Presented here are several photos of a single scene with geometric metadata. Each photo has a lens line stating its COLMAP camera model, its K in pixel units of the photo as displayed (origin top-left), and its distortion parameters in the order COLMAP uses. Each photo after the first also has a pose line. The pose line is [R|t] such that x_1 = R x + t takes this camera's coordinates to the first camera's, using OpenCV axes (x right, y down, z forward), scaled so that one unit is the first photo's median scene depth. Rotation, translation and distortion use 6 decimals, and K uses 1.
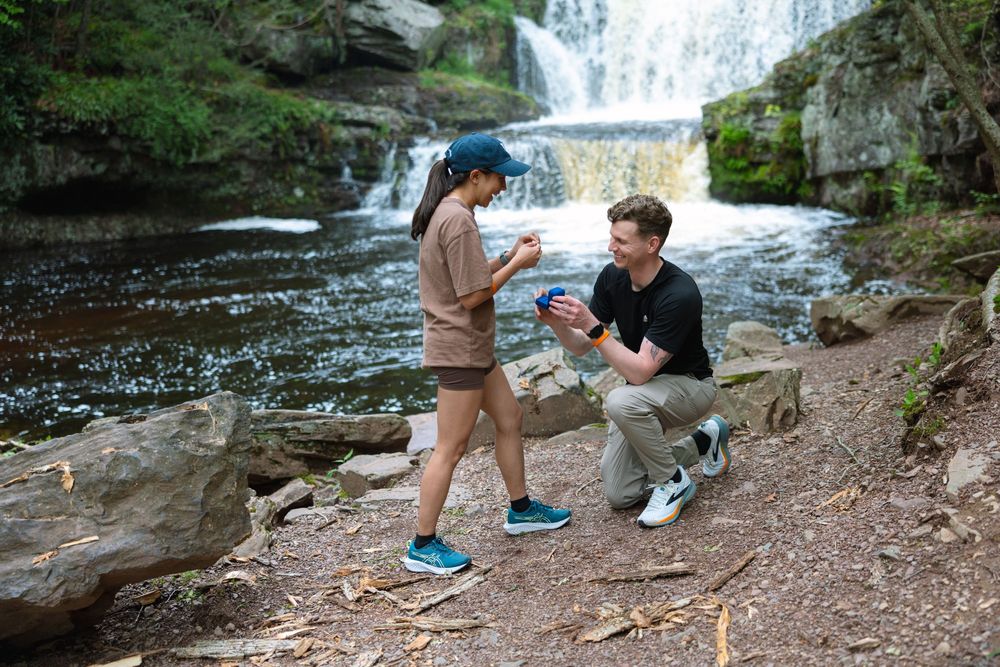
lens RADIAL K [[1049.2, 0, 512.0], [0, 1049.2, 326.7], [0, 0, 1]] dist [0.006392, 0.000000]
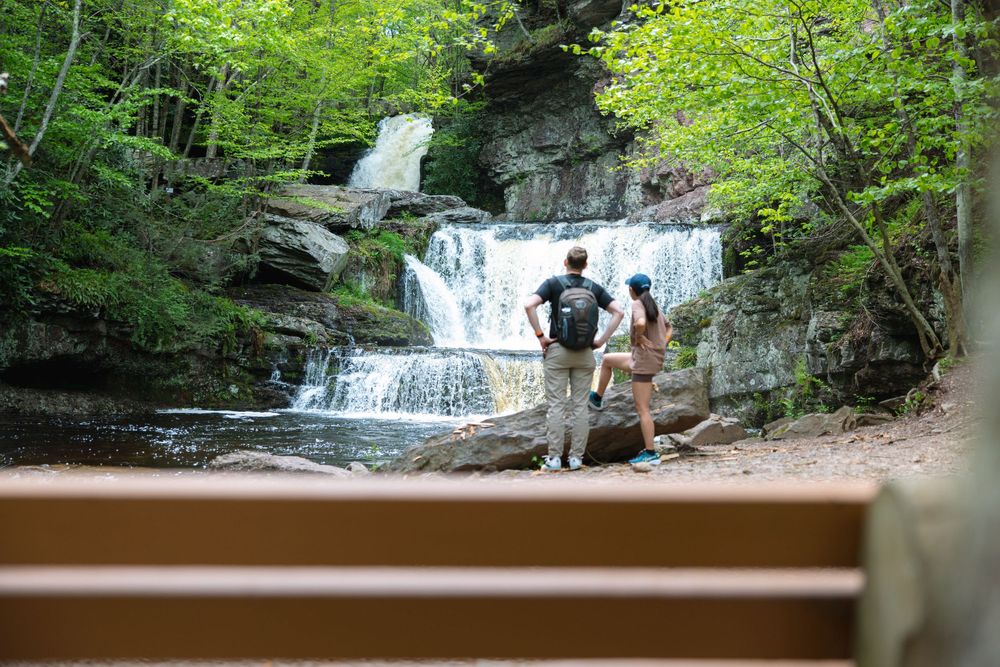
lens RADIAL K [[1220.5, 0, 502.7], [0, 1220.5, 332.8], [0, 0, 1]] dist [0.003835, 0.000000]
pose [[0.976502, 0.082575, 0.199059, -0.229467], [-0.034463, 0.971628, -0.233992, 0.120530], [-0.212733, 0.221633, 0.951642, -0.315780]]
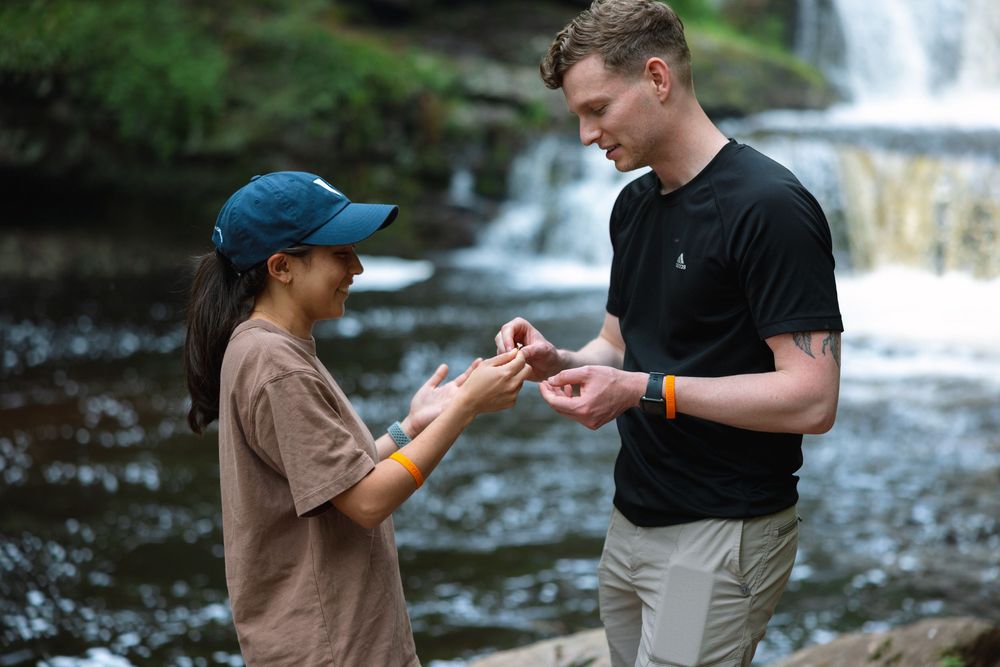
lens RADIAL K [[1870.1, 0, 506.9], [0, 1870.1, 336.5], [0, 0, 1]] dist [-0.006450, 0.000000]
pose [[0.985306, 0.079210, -0.151323, 0.026655], [-0.088822, 0.994367, -0.057840, -0.014875], [0.145889, 0.070431, 0.986791, 0.038601]]
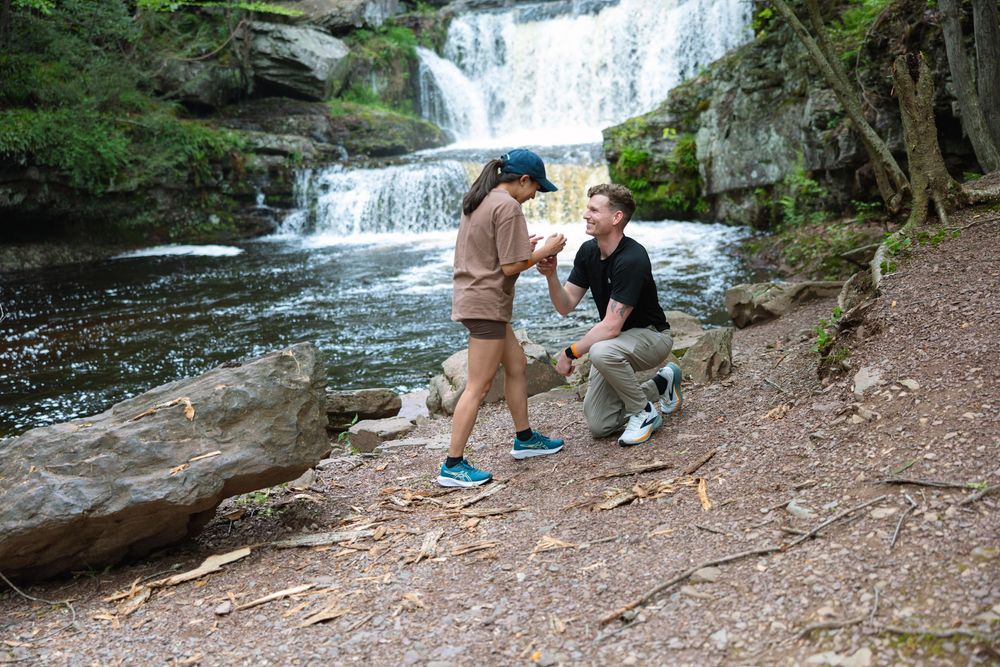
lens RADIAL K [[1049.2, 0, 500.6], [0, 1049.2, 328.7], [0, 0, 1]] dist [0.006392, 0.000000]
pose [[0.995630, -0.028542, 0.088911, -0.024320], [0.030775, 0.999242, -0.023846, 0.013646], [-0.088163, 0.026478, 0.995754, -0.047674]]
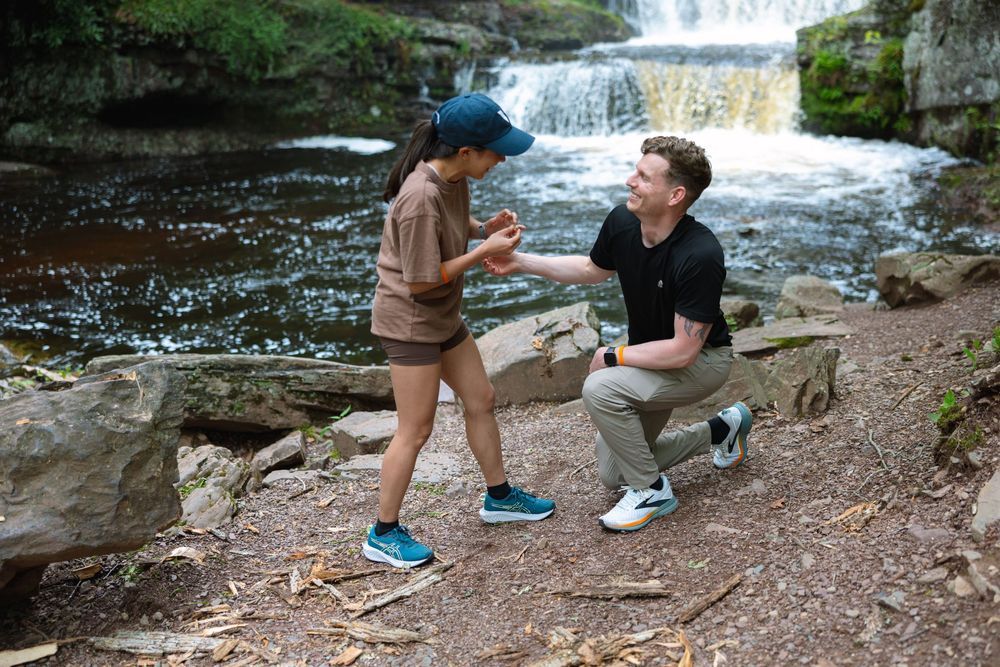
lens RADIAL K [[1049.2, 0, 503.4], [0, 1049.2, 329.1], [0, 0, 1]] dist [0.006392, 0.000000]
pose [[0.994950, 0.045797, -0.089320, 0.016583], [-0.038814, 0.996166, 0.078405, -0.007648], [0.092568, -0.074542, 0.992912, 0.022222]]
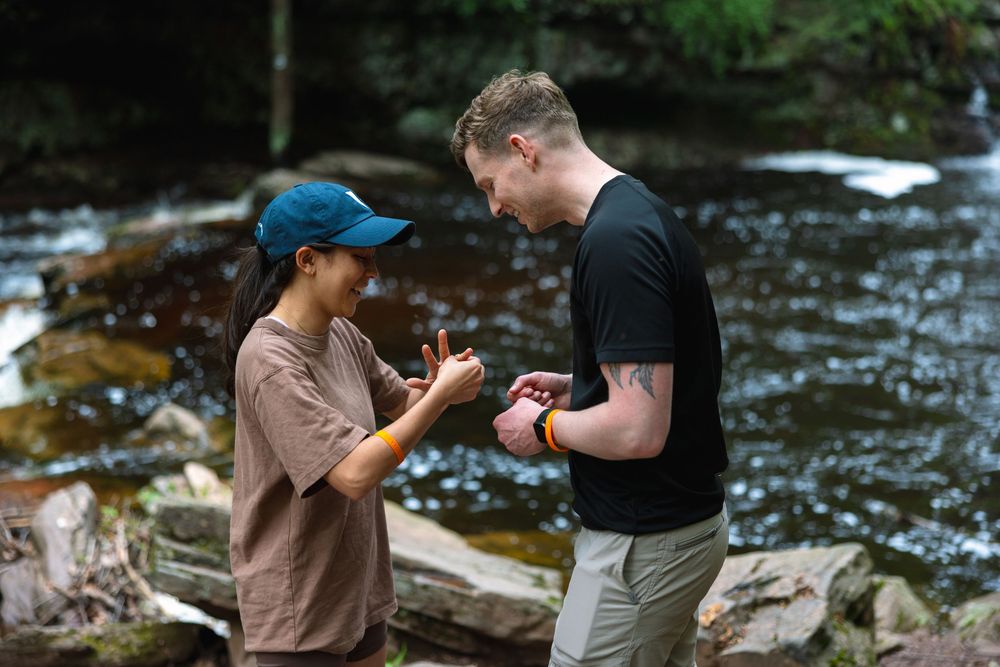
lens RADIAL K [[1474.6, 0, 493.8], [0, 1474.6, 334.0], [0, 0, 1]] dist [0.005806, 0.000000]
pose [[0.857883, 0.164442, -0.486823, 0.066816], [-0.147396, 0.986348, 0.073434, -0.032604], [0.492252, 0.008758, 0.870409, 0.070897]]
